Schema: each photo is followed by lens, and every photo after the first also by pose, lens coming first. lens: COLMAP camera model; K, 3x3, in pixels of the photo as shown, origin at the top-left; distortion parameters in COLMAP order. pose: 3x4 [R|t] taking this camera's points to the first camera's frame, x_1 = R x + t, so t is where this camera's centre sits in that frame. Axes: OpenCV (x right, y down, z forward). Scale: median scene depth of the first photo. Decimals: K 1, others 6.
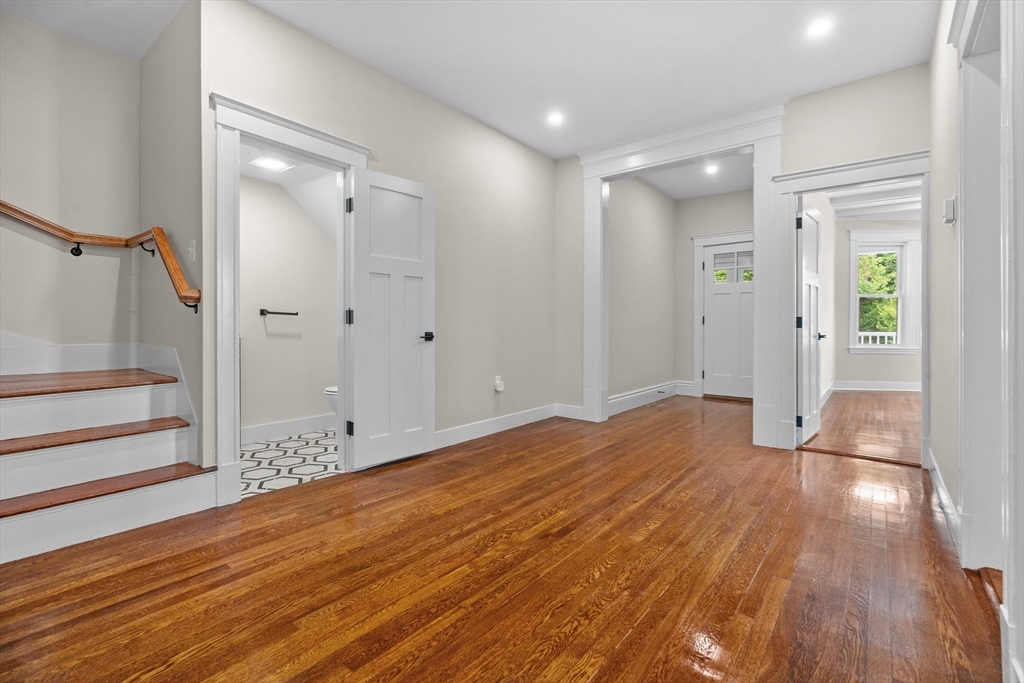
lens RADIAL K [[463.9, 0, 511.7], [0, 463.9, 334.3], [0, 0, 1]] dist [-0.007112, 0.001457]
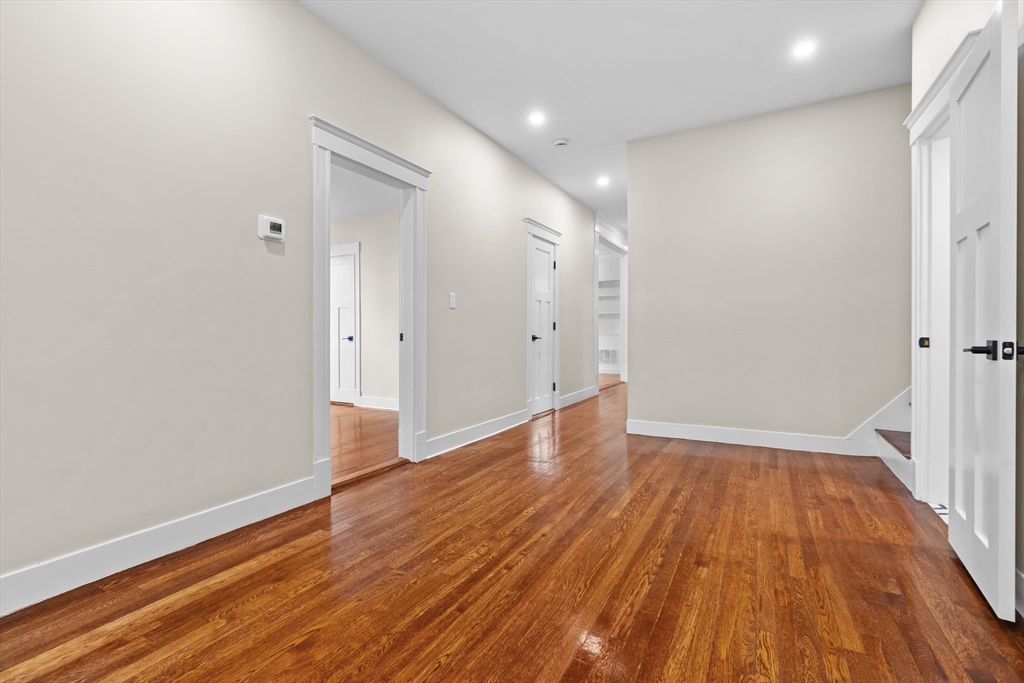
lens RADIAL K [[463.9, 0, 512.2], [0, 463.9, 336.6], [0, 0, 1]] dist [-0.007112, 0.001457]
pose [[-0.984631, 0.002160, -0.174633, 0.509706], [-0.000407, 0.999892, 0.014662, -0.018588], [0.174646, 0.014508, -0.984524, 1.967529]]
